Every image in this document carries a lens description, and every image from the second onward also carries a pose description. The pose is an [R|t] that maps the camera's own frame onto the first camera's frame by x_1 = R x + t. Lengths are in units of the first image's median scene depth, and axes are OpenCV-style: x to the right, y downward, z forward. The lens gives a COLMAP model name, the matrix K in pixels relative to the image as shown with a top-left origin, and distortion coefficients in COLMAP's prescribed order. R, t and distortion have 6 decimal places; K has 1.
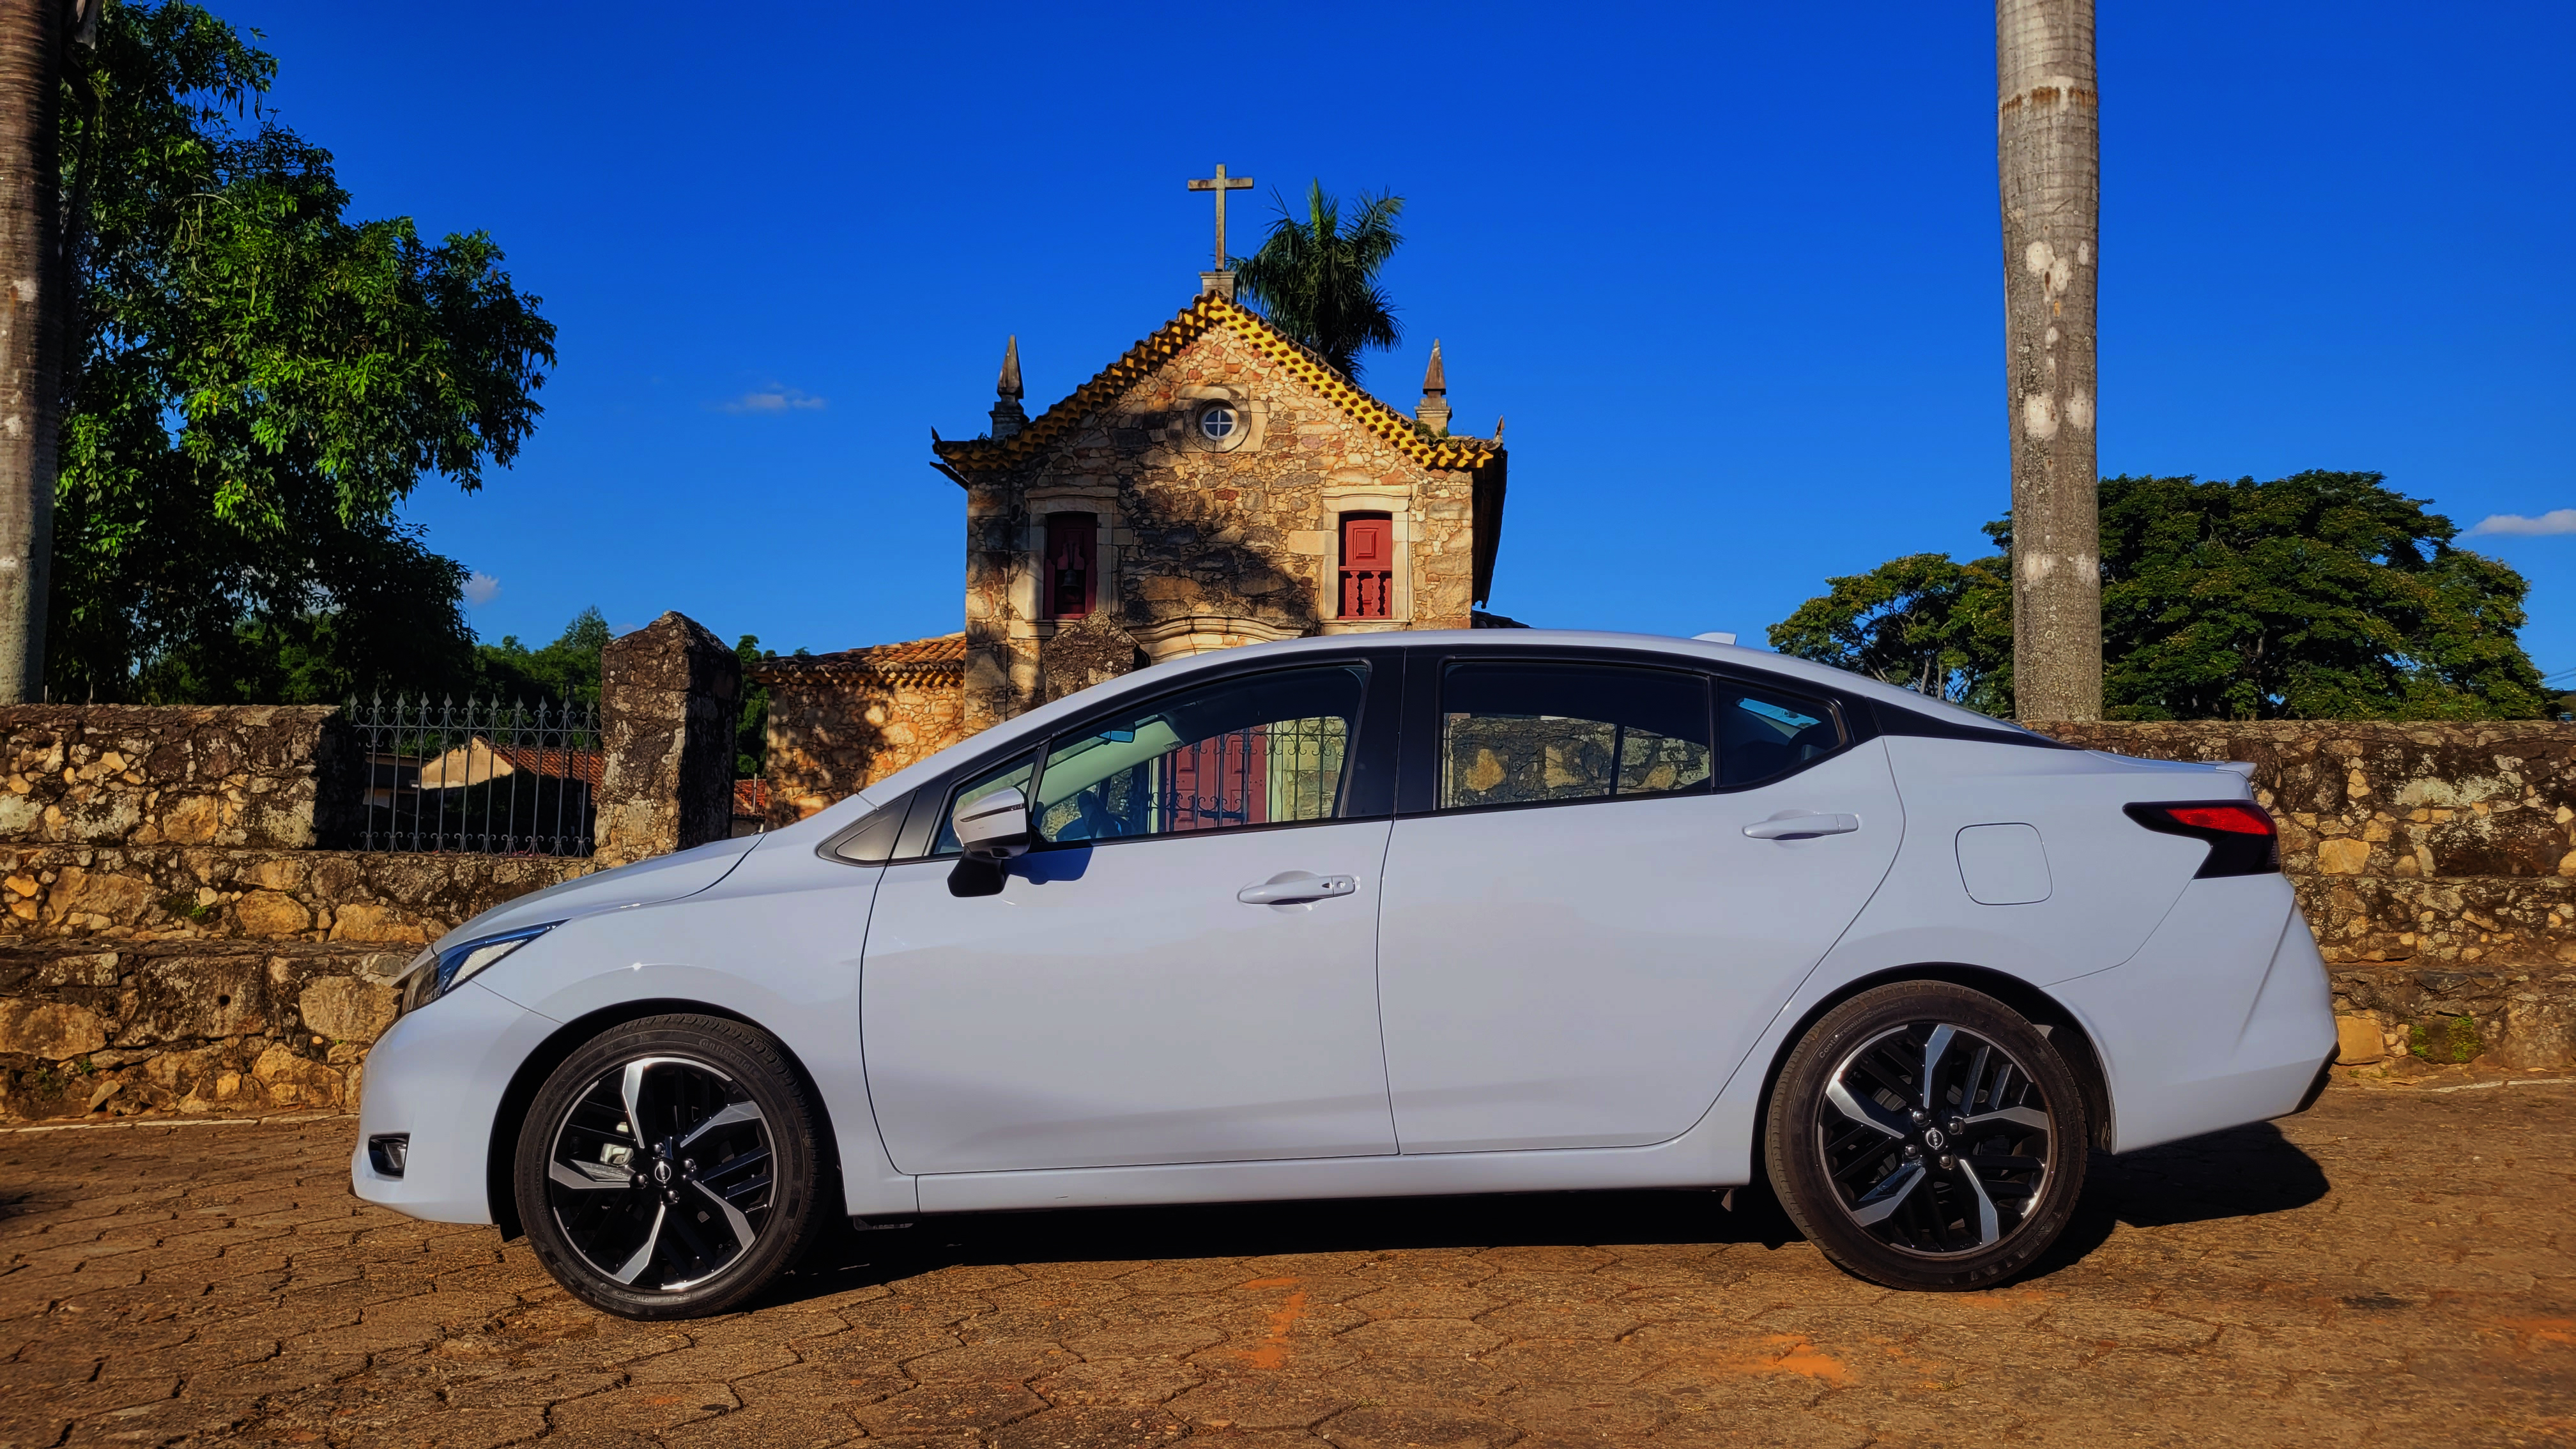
lens RADIAL K [[1946.9, 0, 1282.6], [0, 1946.9, 733.0], [0, 0, 1]] dist [0.042677, -0.030275]
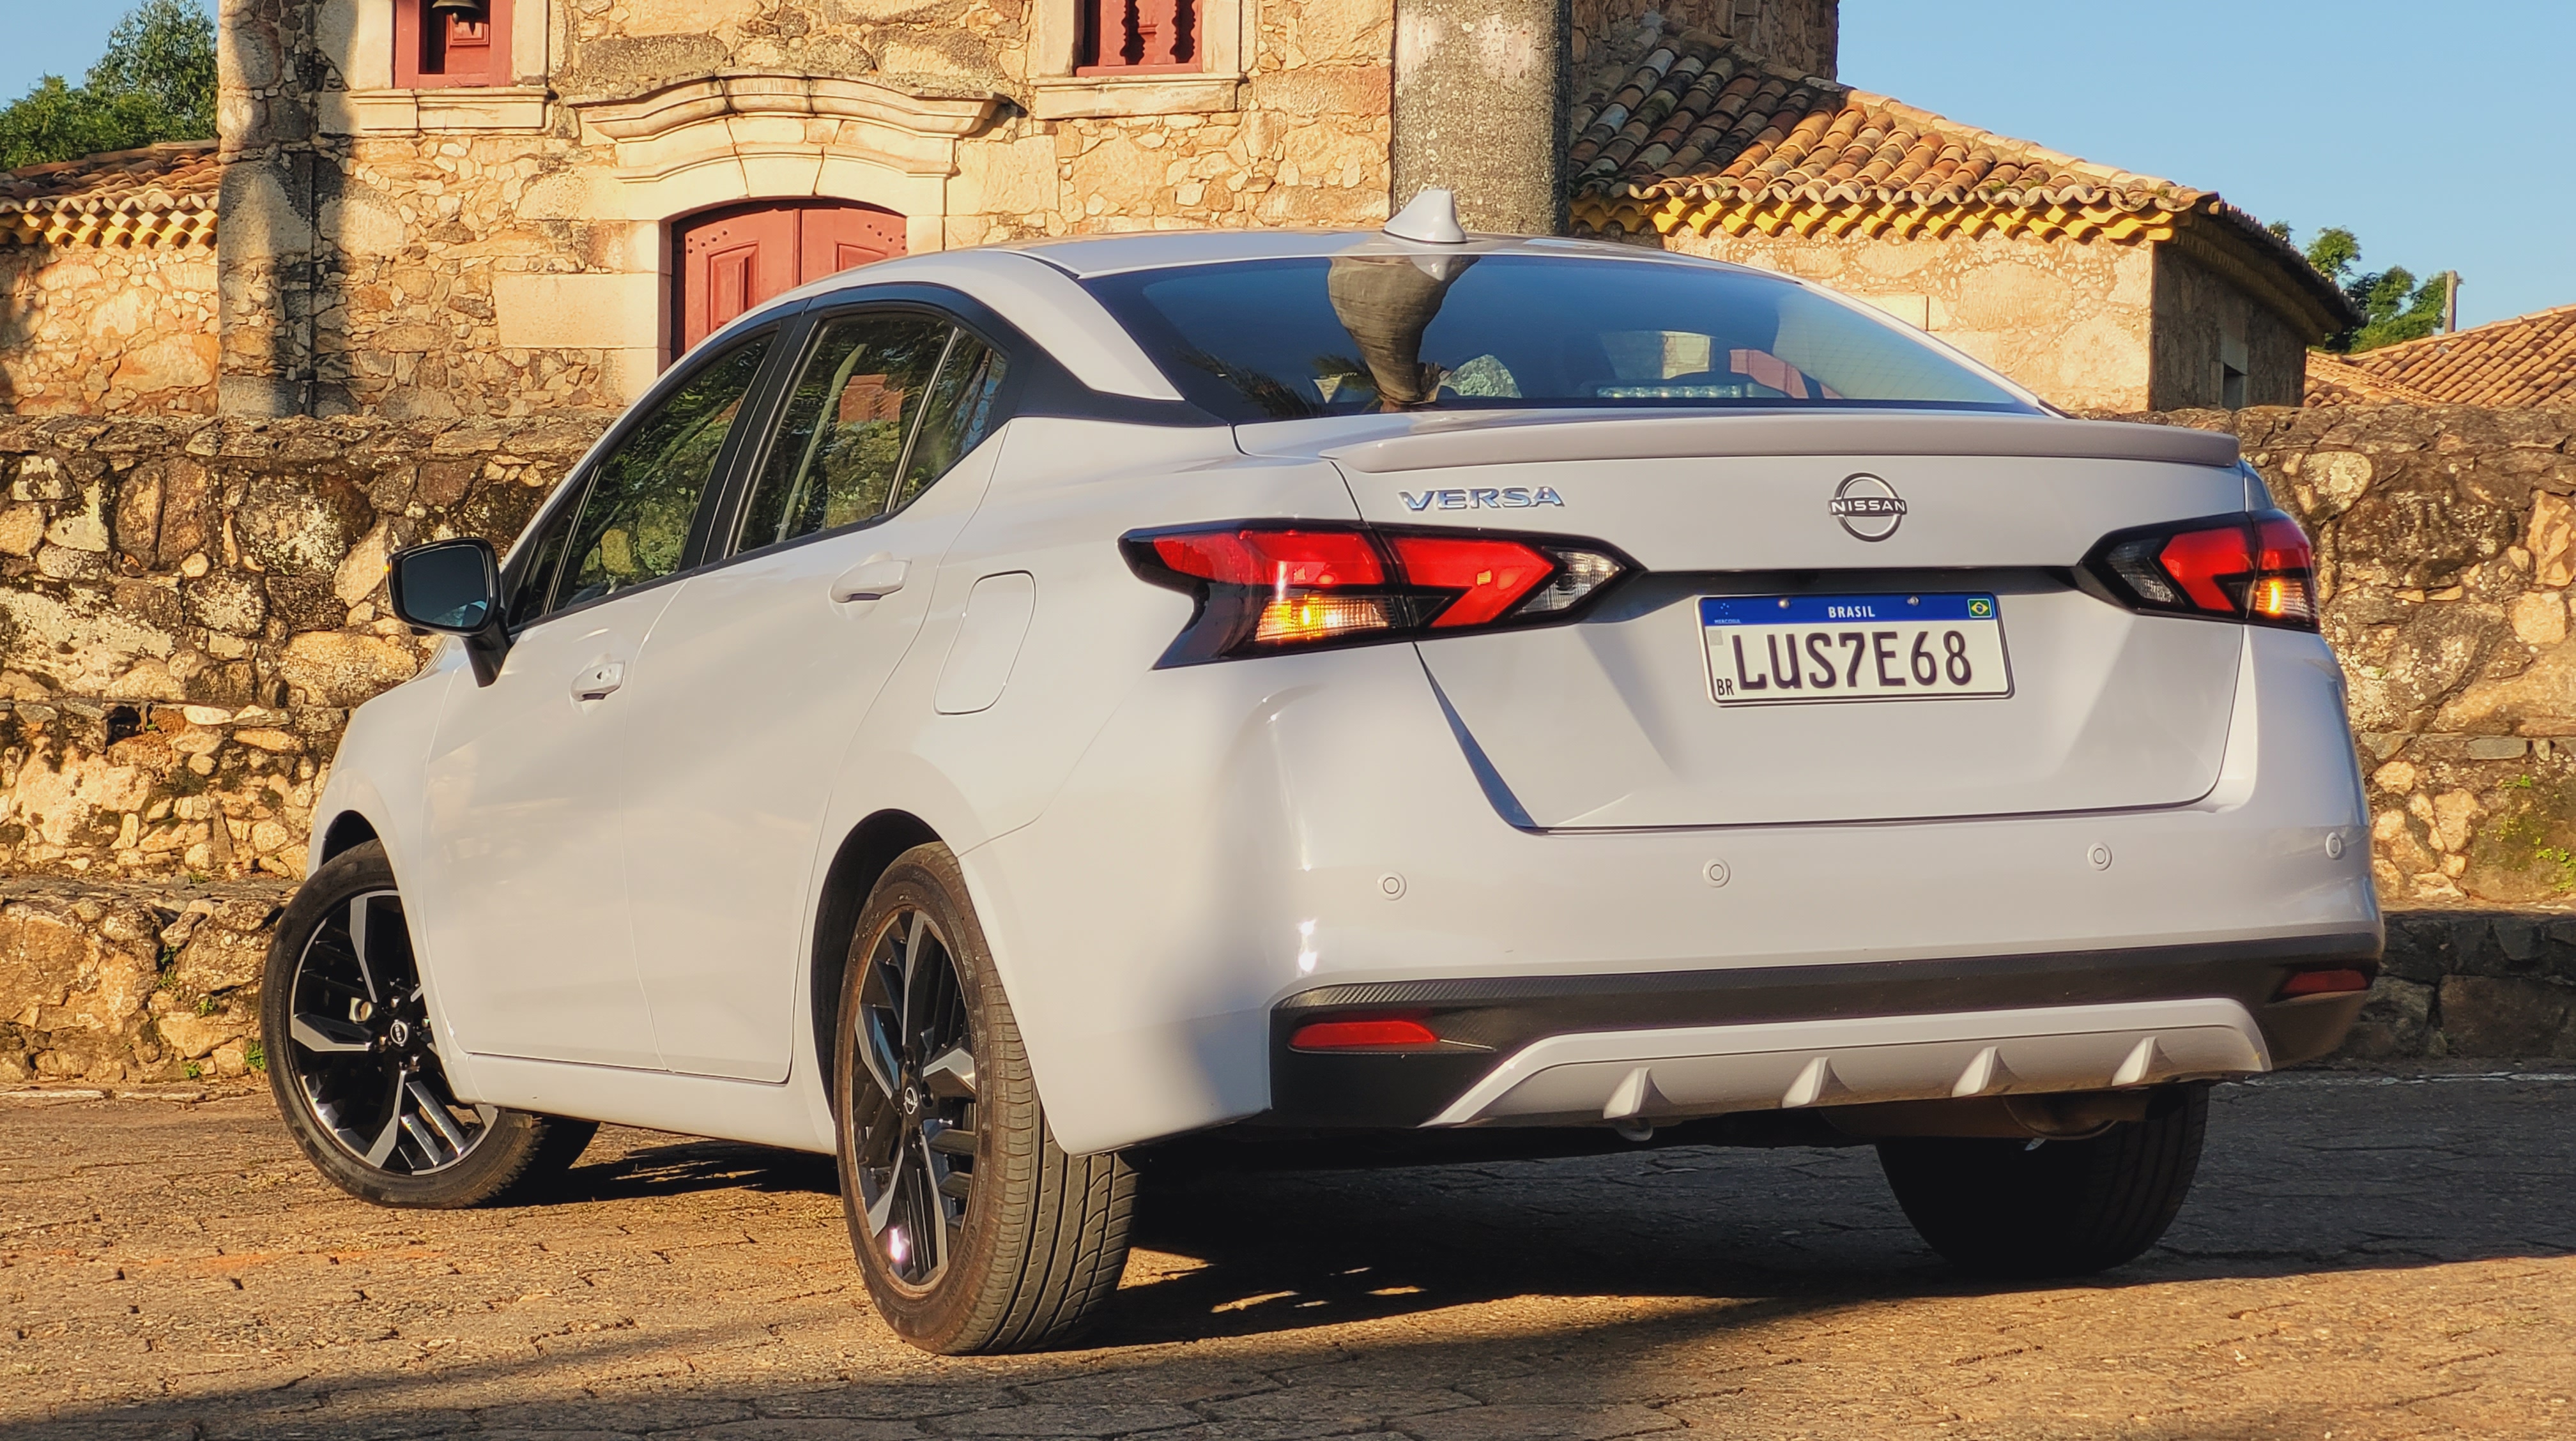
lens RADIAL K [[5648.9, 0, 1435.4], [0, 5648.9, 789.4], [0, 0, 1]] dist [-0.136948, 1.901517]
pose [[0.986031, 0.001185, -0.166557, 0.763813], [0.013852, 0.995927, 0.089090, -0.035211], [0.165985, -0.090153, 0.981999, -0.391753]]
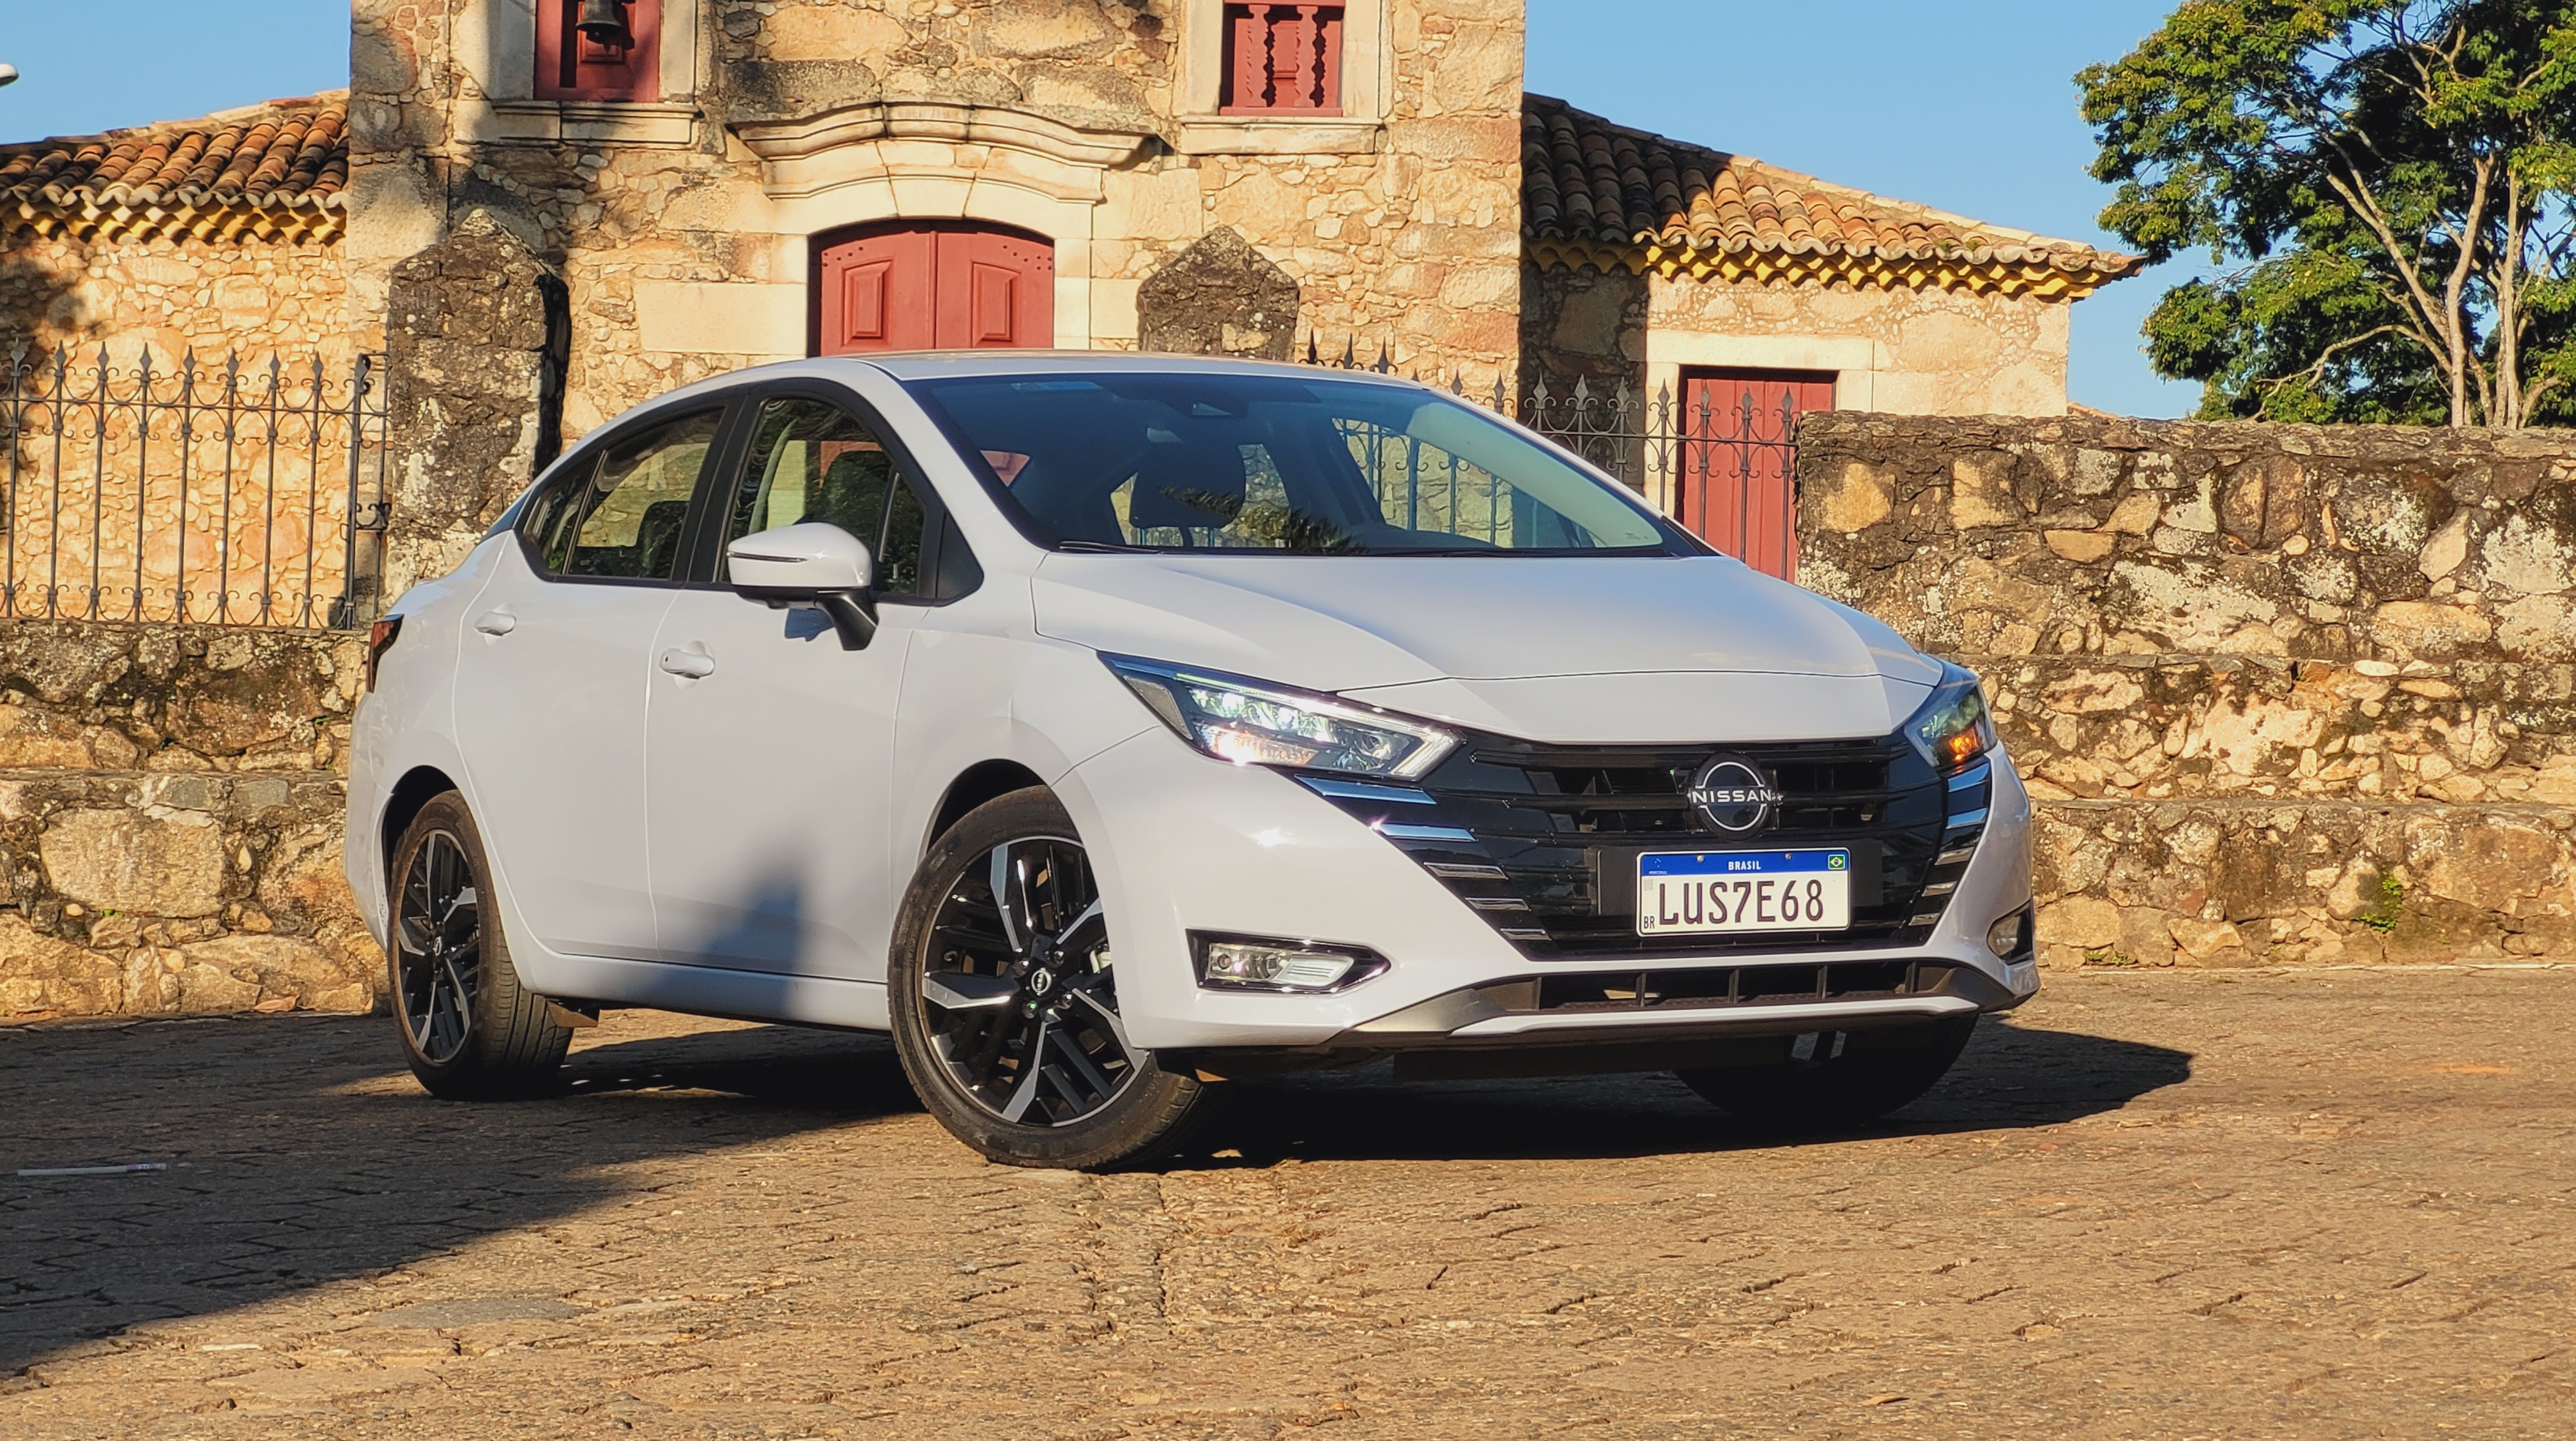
lens RADIAL K [[5693.6, 0, 1386.2], [0, 5693.6, 716.6], [0, 0, 1]] dist [-0.319192, 4.955205]
pose [[0.991214, 0.007117, 0.132077, -0.262244], [-0.016471, 0.997421, 0.069862, -0.033152], [-0.131239, -0.071423, 0.988775, -0.710153]]
